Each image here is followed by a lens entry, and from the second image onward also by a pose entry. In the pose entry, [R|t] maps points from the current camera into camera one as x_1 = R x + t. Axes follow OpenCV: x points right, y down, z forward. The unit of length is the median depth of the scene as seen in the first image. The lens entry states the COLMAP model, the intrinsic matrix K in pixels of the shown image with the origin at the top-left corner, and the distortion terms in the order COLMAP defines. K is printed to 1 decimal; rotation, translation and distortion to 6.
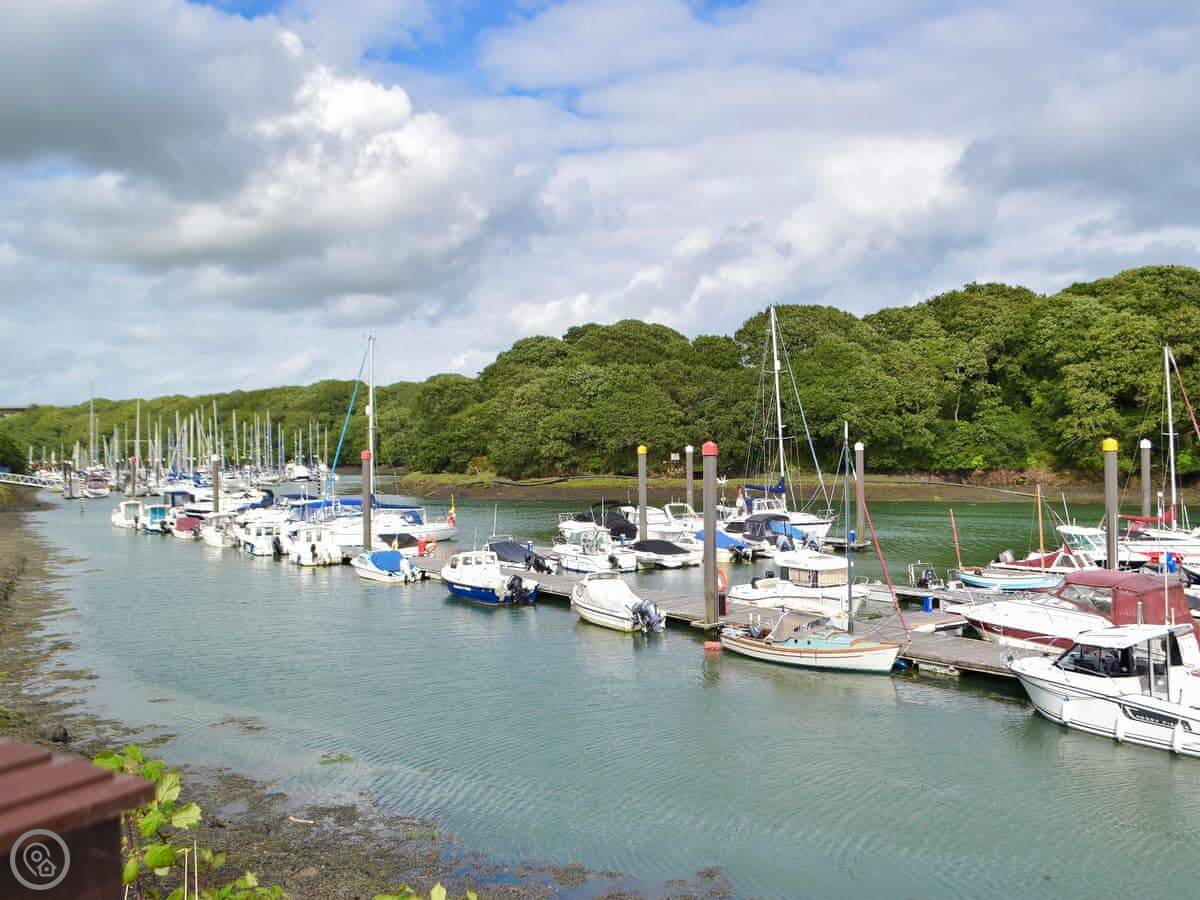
lens RADIAL K [[1289.4, 0, 600.0], [0, 1289.4, 450.0], [0, 0, 1]] dist [0.003855, 0.006713]
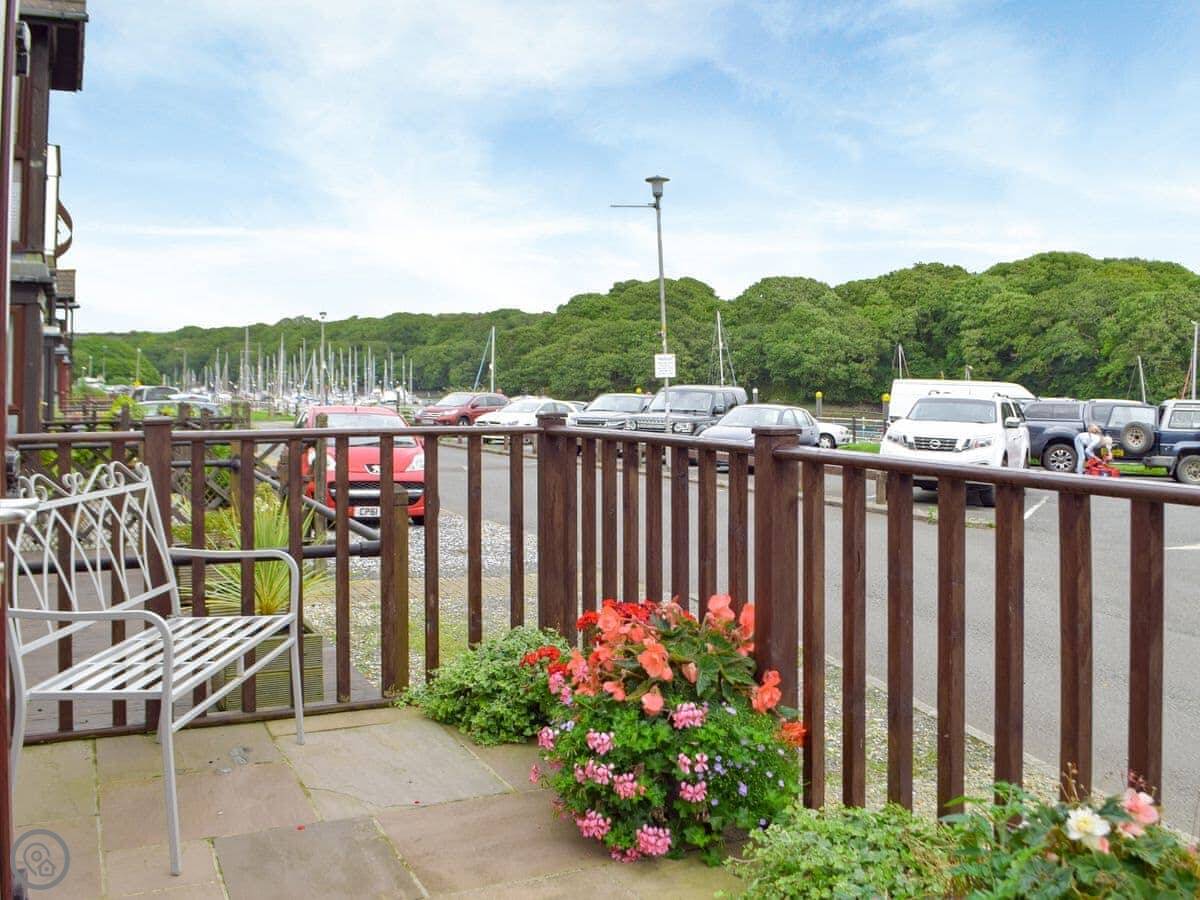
lens RADIAL K [[1289.4, 0, 600.0], [0, 1289.4, 450.0], [0, 0, 1]] dist [0.003855, 0.006713]
pose [[0.999055, 0.019432, -0.038890, 0.019687], [-0.017234, 0.998278, 0.056072, -0.006573], [0.039913, -0.055349, 0.997669, -0.357879]]
